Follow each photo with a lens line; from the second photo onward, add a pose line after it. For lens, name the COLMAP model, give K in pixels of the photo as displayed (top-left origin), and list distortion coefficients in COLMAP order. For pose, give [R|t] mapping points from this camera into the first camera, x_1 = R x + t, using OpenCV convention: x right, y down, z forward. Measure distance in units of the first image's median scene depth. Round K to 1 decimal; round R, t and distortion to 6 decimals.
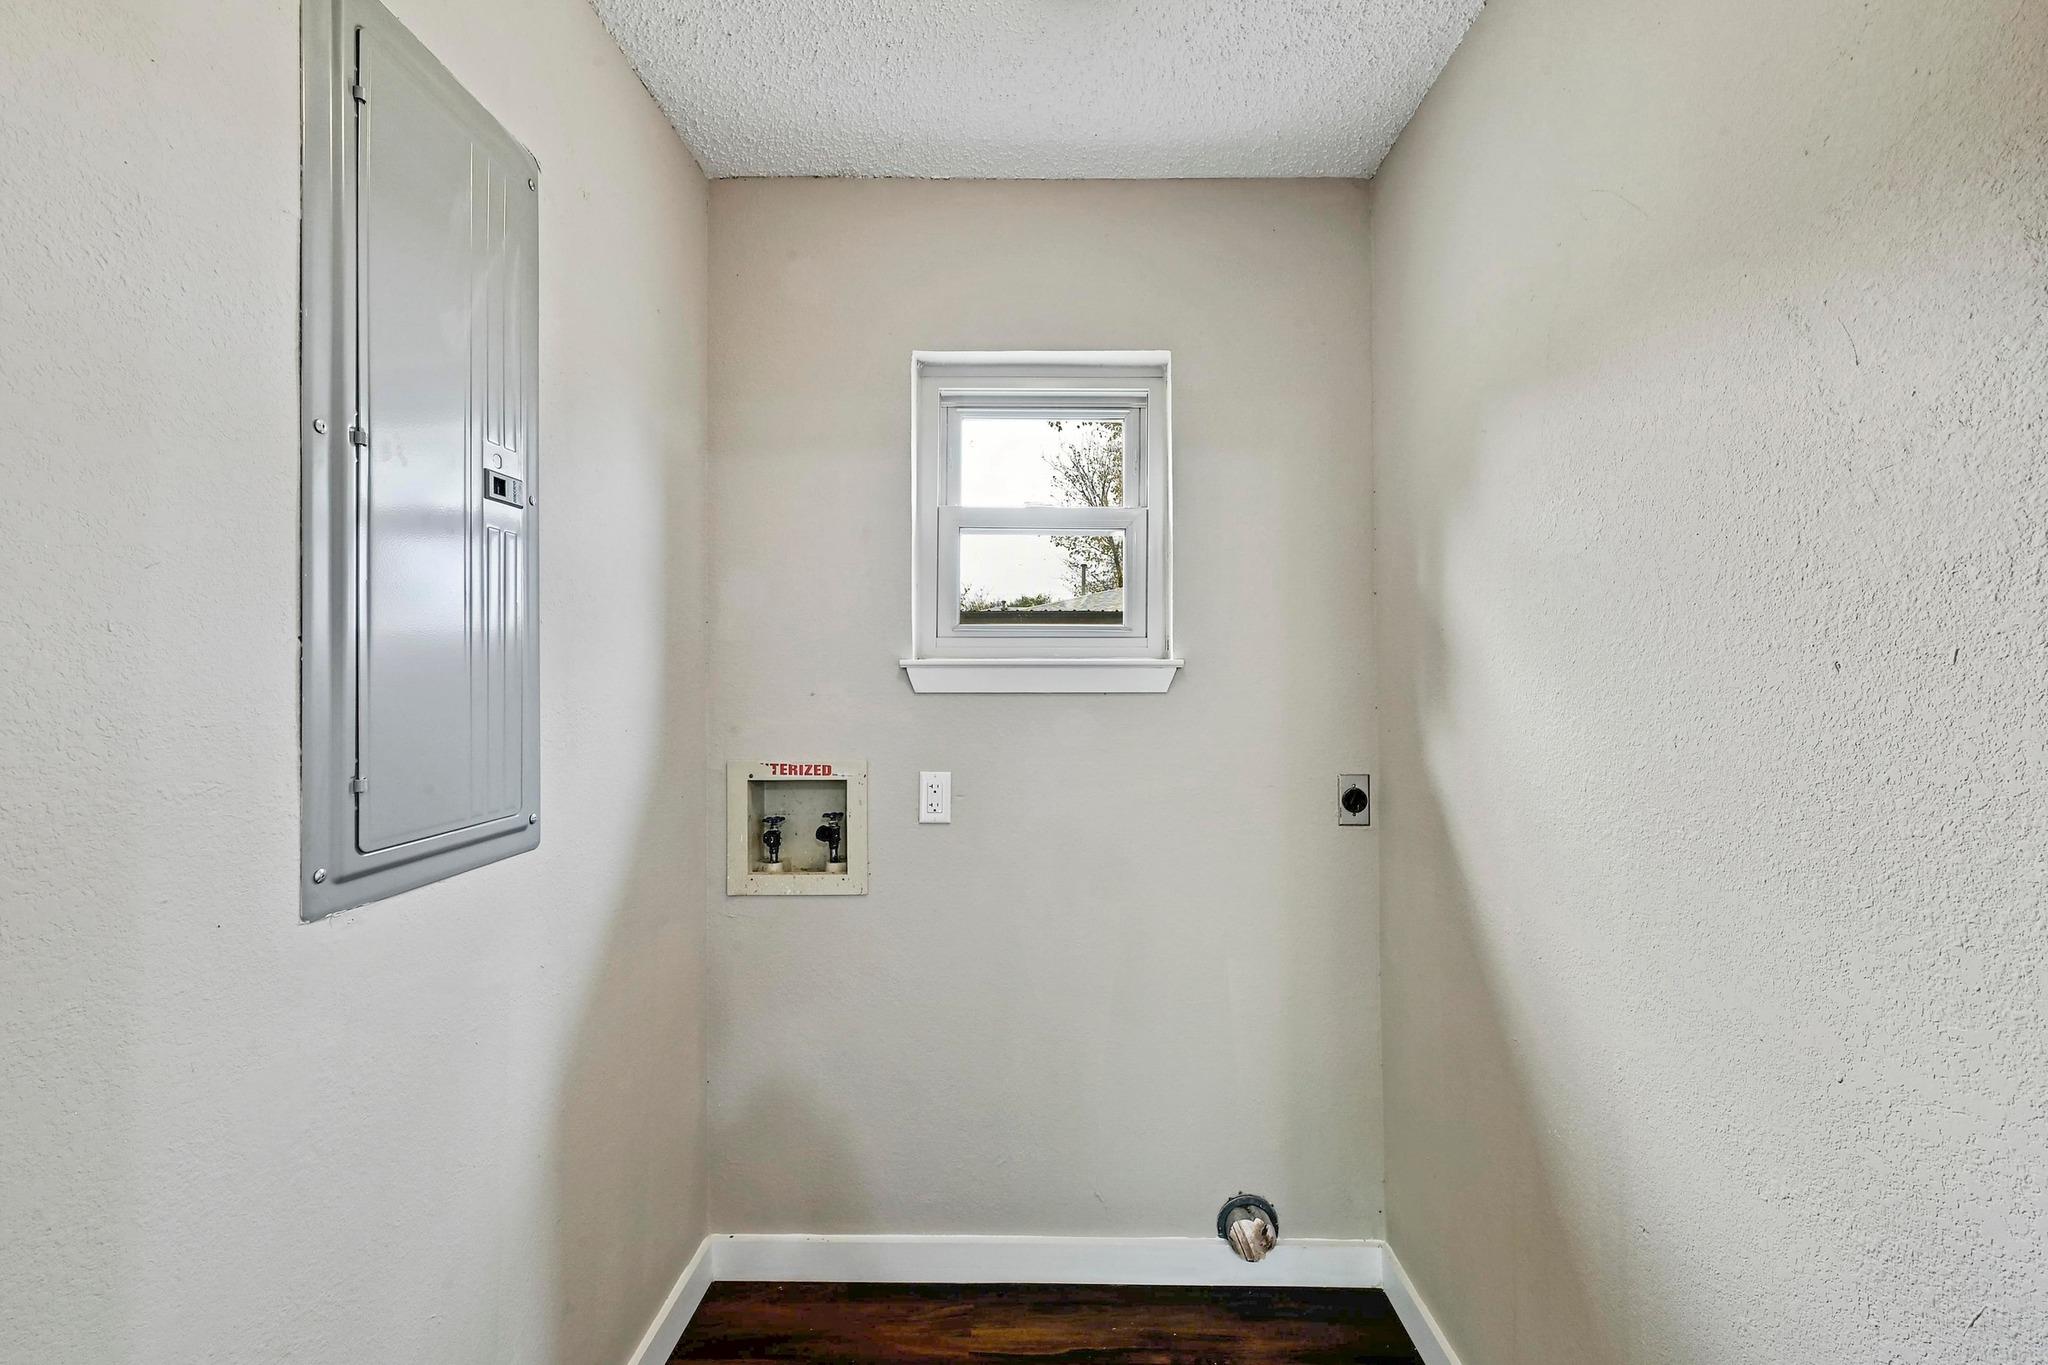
lens RADIAL K [[828.3, 0, 1045.1], [0, 828.3, 683.5], [0, 0, 1]] dist [-0.003146, -0.000042]
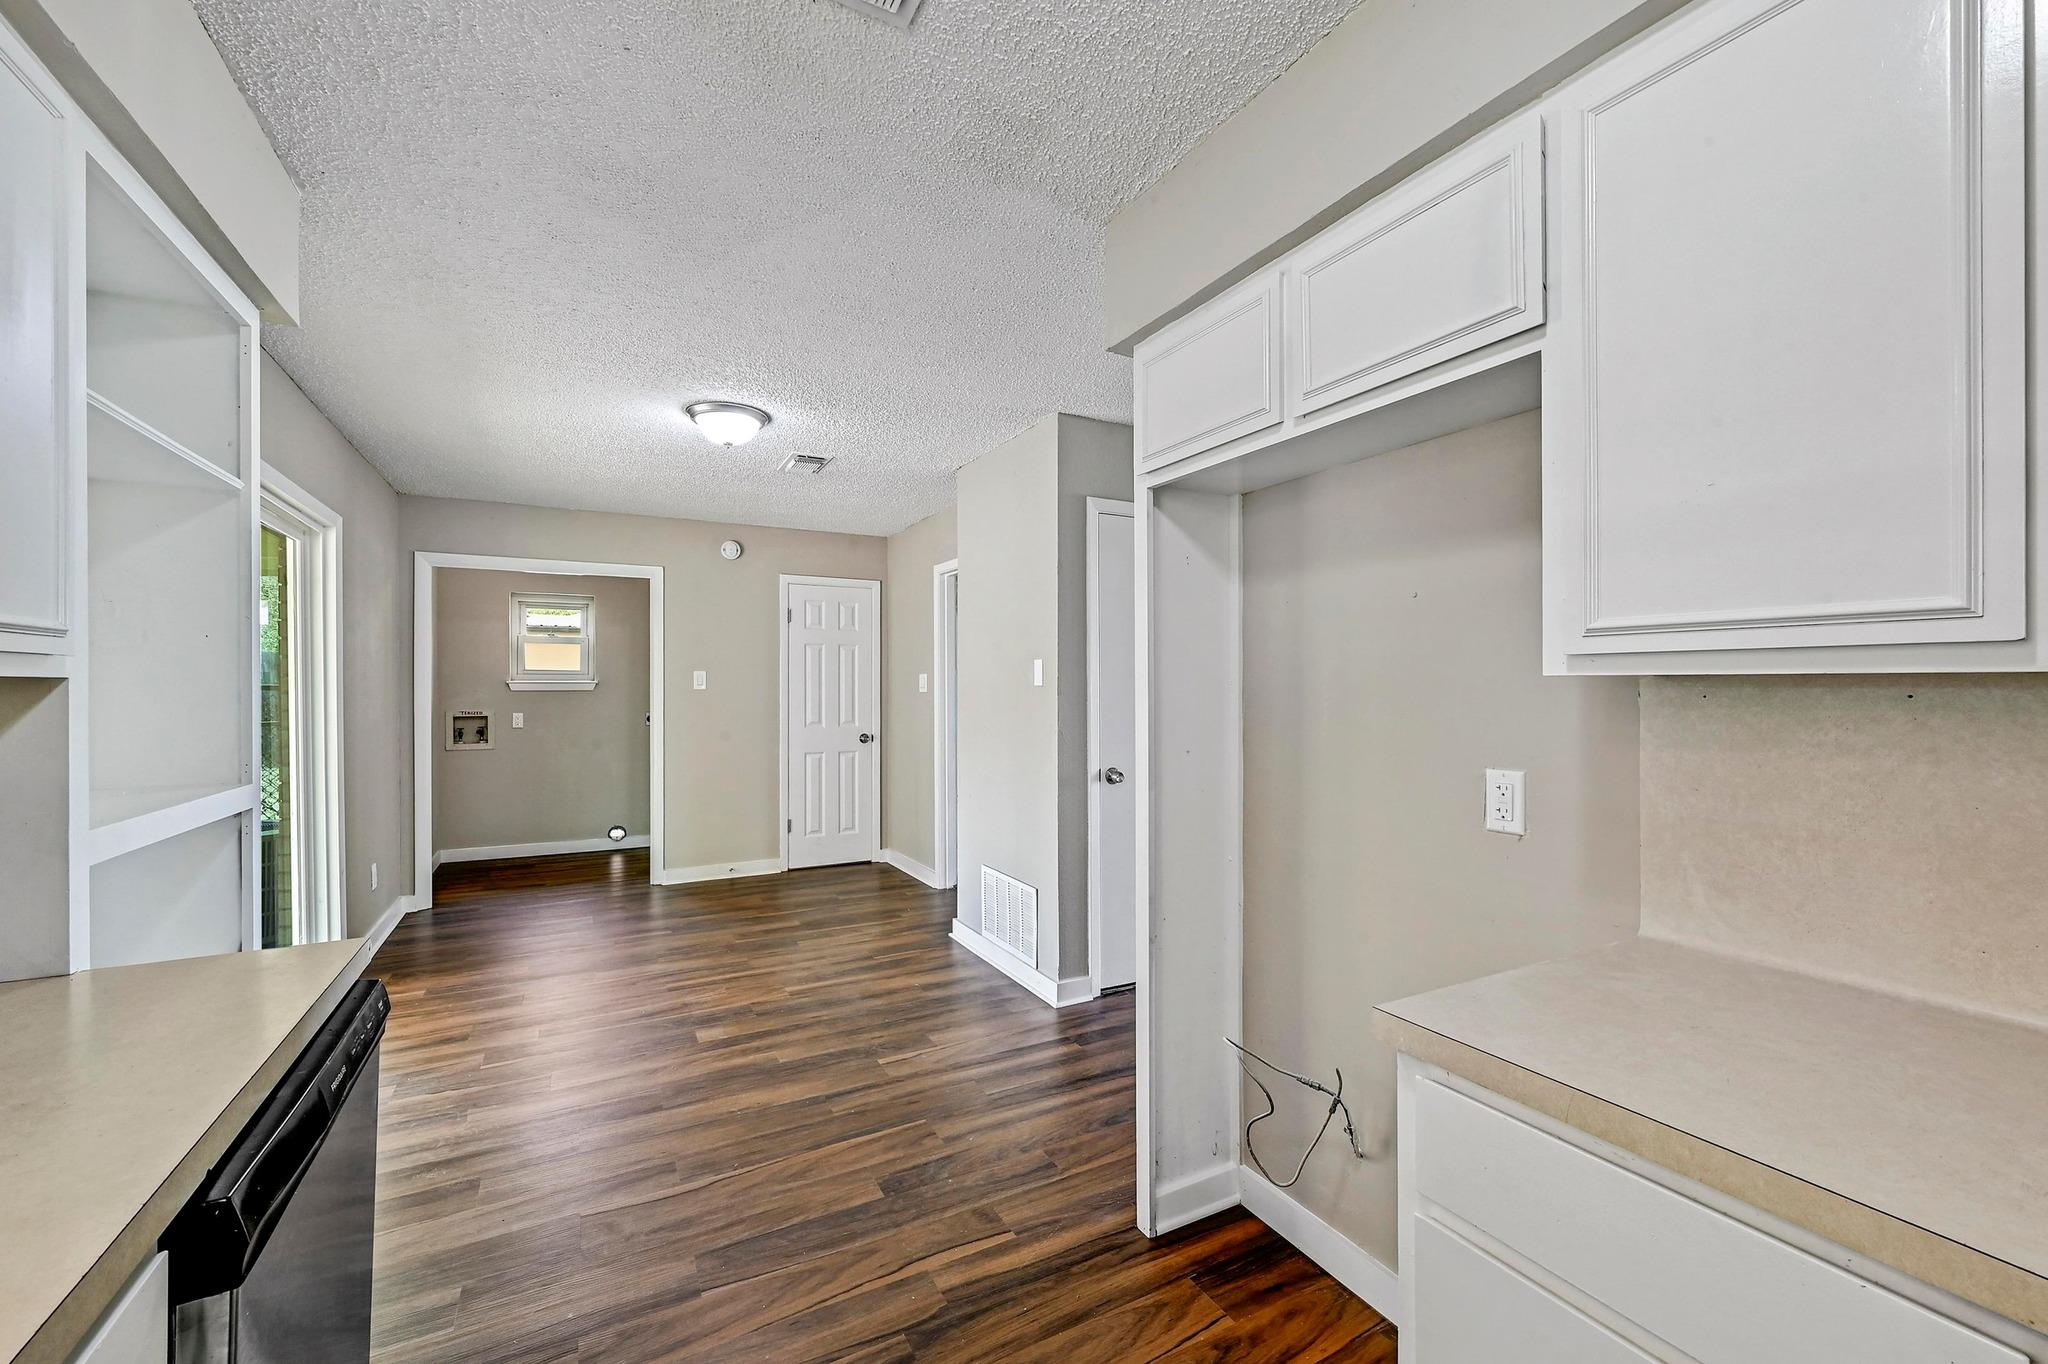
lens RADIAL K [[821.0, 0, 1028.5], [0, 821.0, 686.7], [0, 0, 1]] dist [-0.002114, -0.000229]
pose [[0.882907, 0.001374, 0.469546, 0.144504], [-0.002745, 0.999994, 0.002234, -0.019380], [-0.469540, -0.003261, 0.882905, -3.062308]]
